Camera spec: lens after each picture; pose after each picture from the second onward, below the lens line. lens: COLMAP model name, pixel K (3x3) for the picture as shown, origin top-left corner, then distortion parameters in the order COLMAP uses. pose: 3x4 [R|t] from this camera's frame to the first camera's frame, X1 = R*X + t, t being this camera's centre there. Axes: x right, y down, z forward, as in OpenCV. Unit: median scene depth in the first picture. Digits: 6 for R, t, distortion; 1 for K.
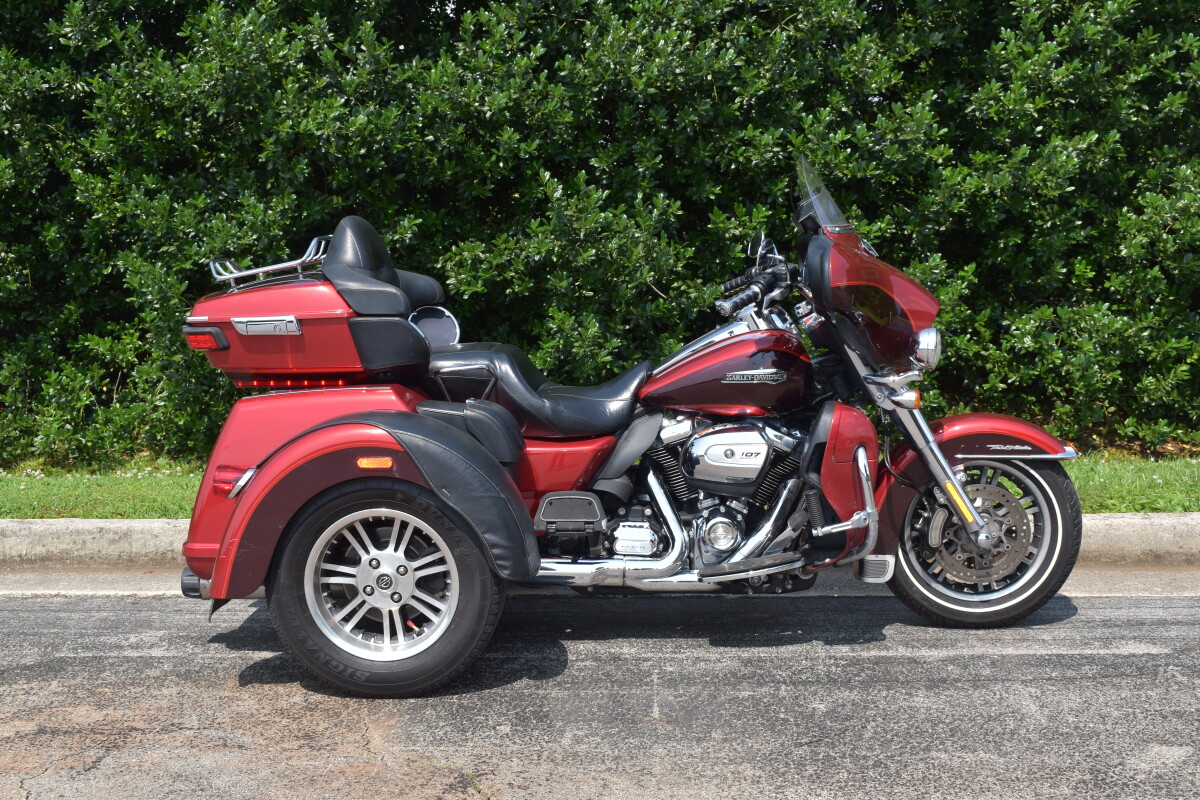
lens RADIAL K [[1526.2, 0, 598.6], [0, 1526.2, 400.7], [0, 0, 1]] dist [-0.031221, 0.000000]
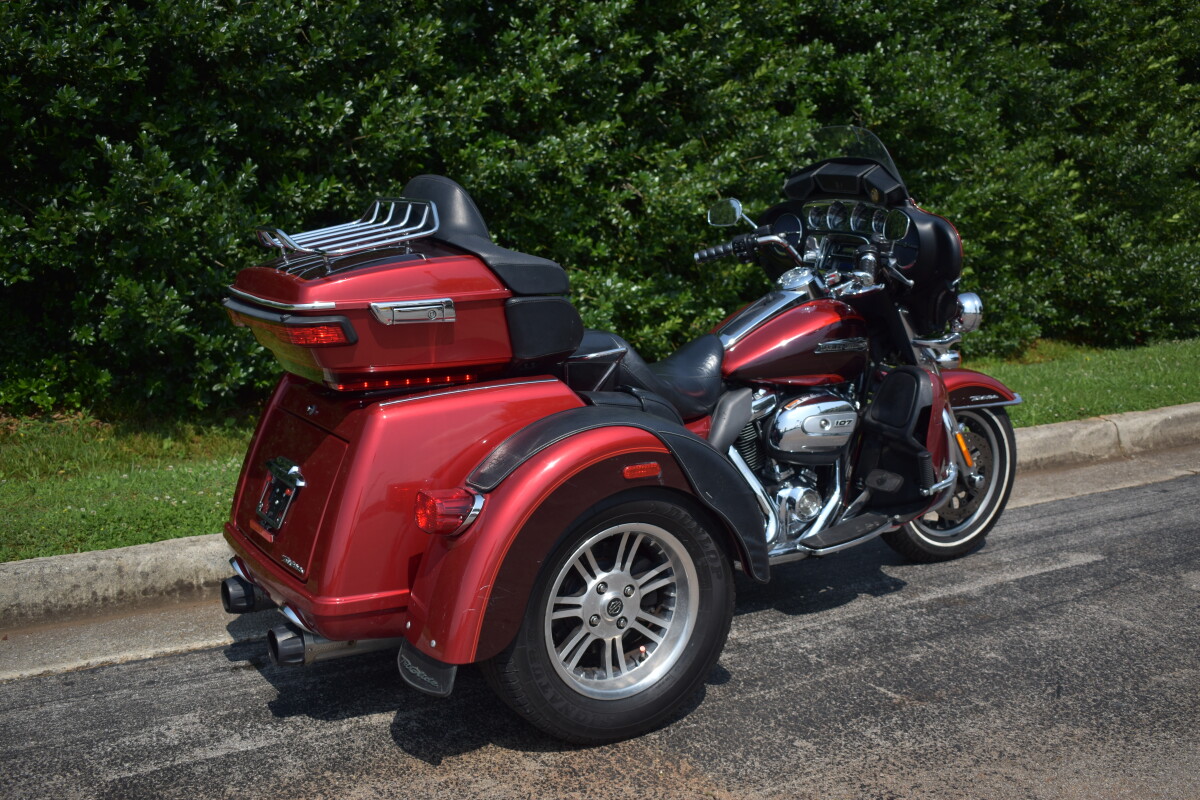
lens RADIAL K [[1310.9, 0, 604.3], [0, 1310.9, 398.6], [0, 0, 1]] dist [-0.046202, 0.000000]
pose [[0.823855, -0.071776, 0.562237, -0.508234], [0.049924, 0.997283, 0.054161, -0.034977], [-0.564597, -0.016552, 0.825201, 0.368296]]
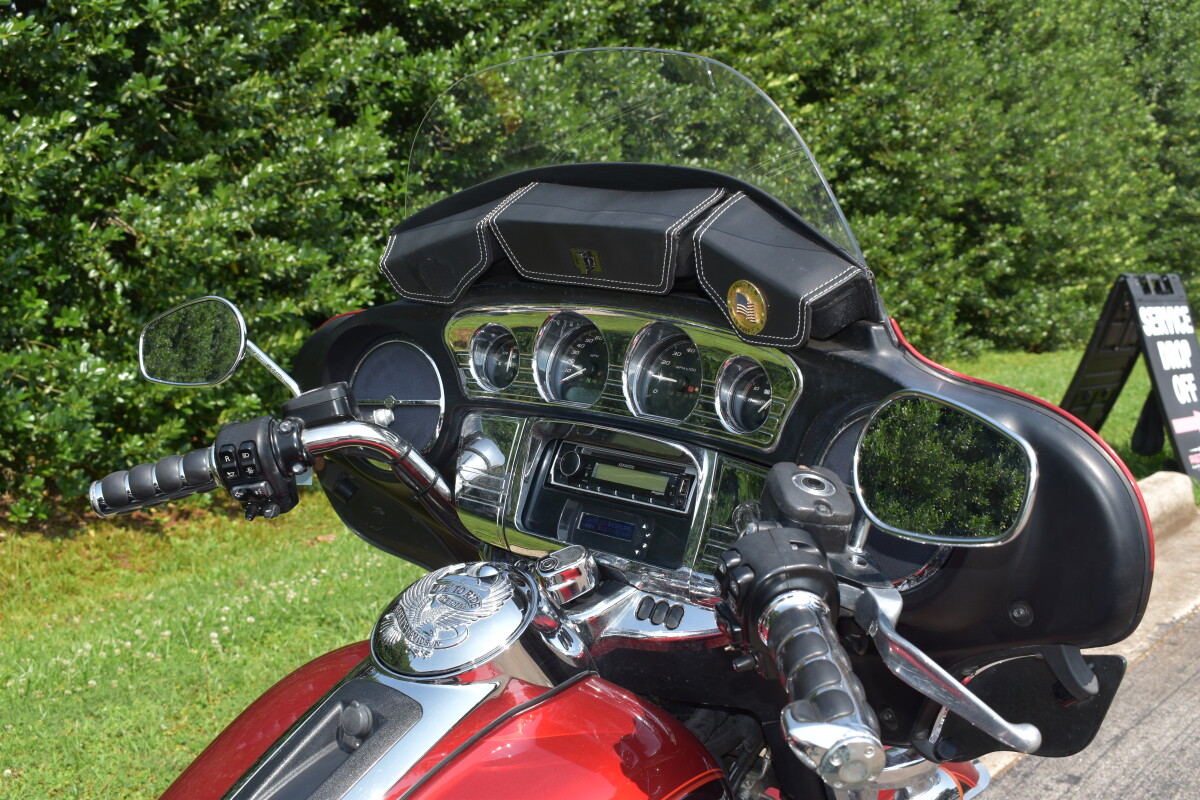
lens RADIAL K [[1310.9, 0, 623.7], [0, 1310.9, 377.5], [0, 0, 1]] dist [-0.046202, 0.000000]
pose [[0.580490, -0.073803, 0.810916, -0.062790], [0.073470, 0.996569, 0.038107, -0.111520], [-0.810946, 0.037457, 0.583921, 0.868611]]
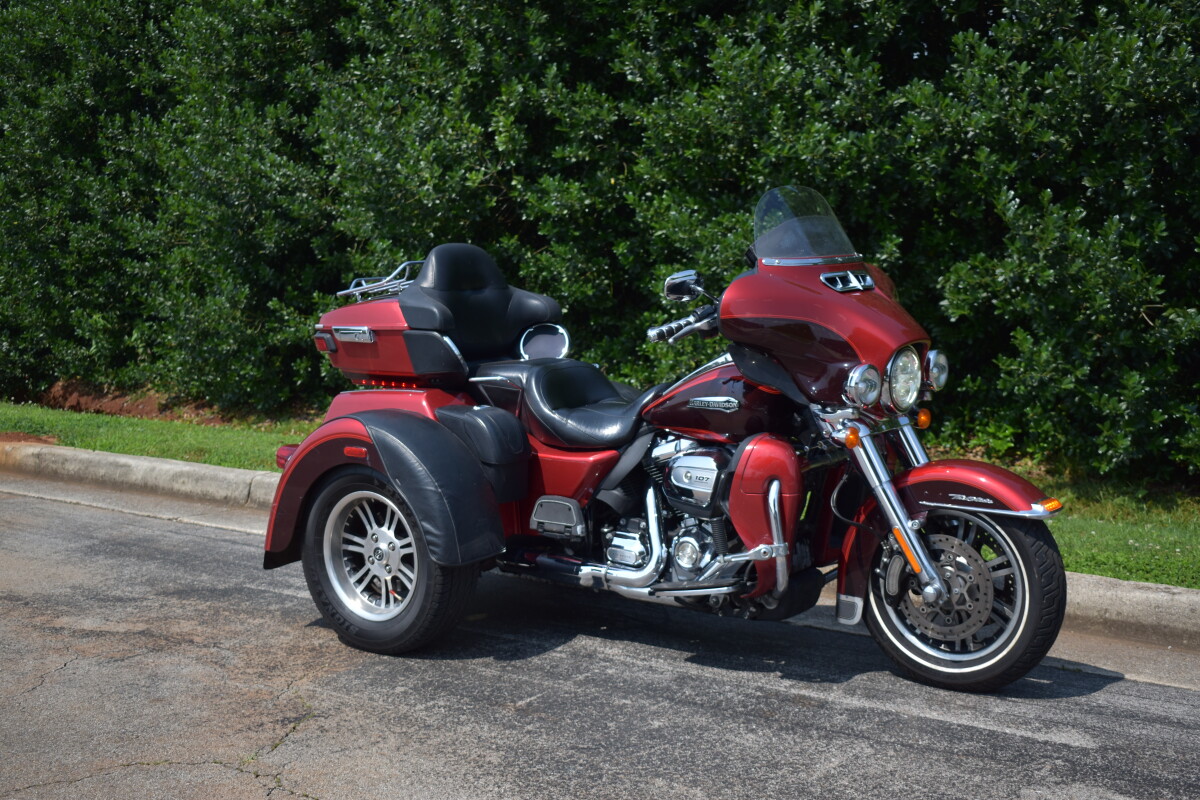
lens RADIAL K [[1526.2, 0, 596.7], [0, 1526.2, 395.0], [0, 0, 1]] dist [-0.031221, 0.000000]
pose [[0.823833, 0.063682, -0.563244, 0.607514], [-0.069565, 0.997516, 0.011033, -0.026985], [0.562548, 0.030093, 0.826217, 0.105053]]
